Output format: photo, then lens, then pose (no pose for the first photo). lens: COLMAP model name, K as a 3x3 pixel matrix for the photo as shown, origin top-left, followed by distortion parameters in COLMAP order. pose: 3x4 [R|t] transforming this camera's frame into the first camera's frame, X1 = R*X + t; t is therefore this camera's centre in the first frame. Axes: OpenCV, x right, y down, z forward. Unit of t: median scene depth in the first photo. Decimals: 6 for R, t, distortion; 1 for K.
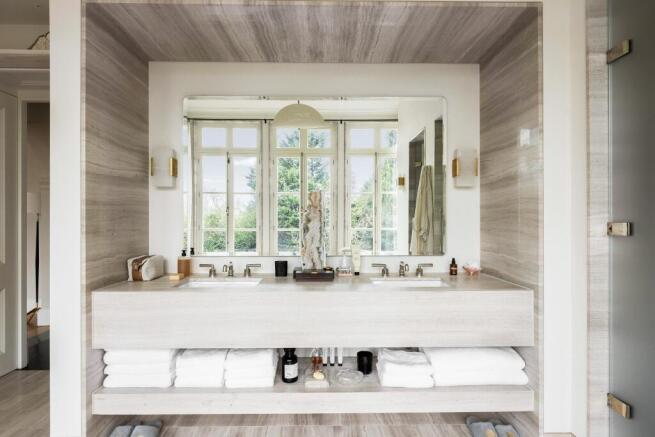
lens RADIAL K [[365.6, 0, 327.5], [0, 365.6, 218.5], [0, 0, 1]] dist [0.000928, 0.000227]
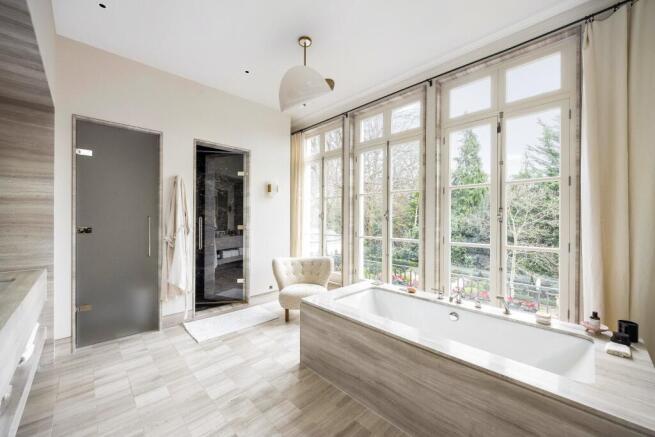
lens RADIAL K [[251.7, 0, 327.5], [0, 251.7, 218.5], [0, 0, 1]] dist [-0.000416, -0.000011]
pose [[-0.684392, -0.002268, 0.729111, -0.988957], [-0.006312, 0.999976, -0.002814, -0.036815], [-0.729087, -0.006528, -0.684390, 0.697078]]
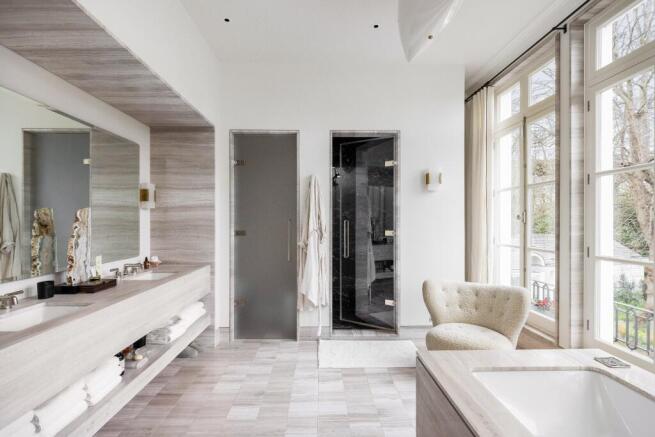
lens RADIAL K [[309.4, 0, 327.5], [0, 309.4, 218.5], [0, 0, 1]] dist [0.016080, 0.000007]
pose [[-0.010285, 0.007519, 0.999919, -0.959217], [-0.002153, 0.999969, -0.007541, -0.040968], [-0.999945, -0.002230, -0.010269, 0.301892]]
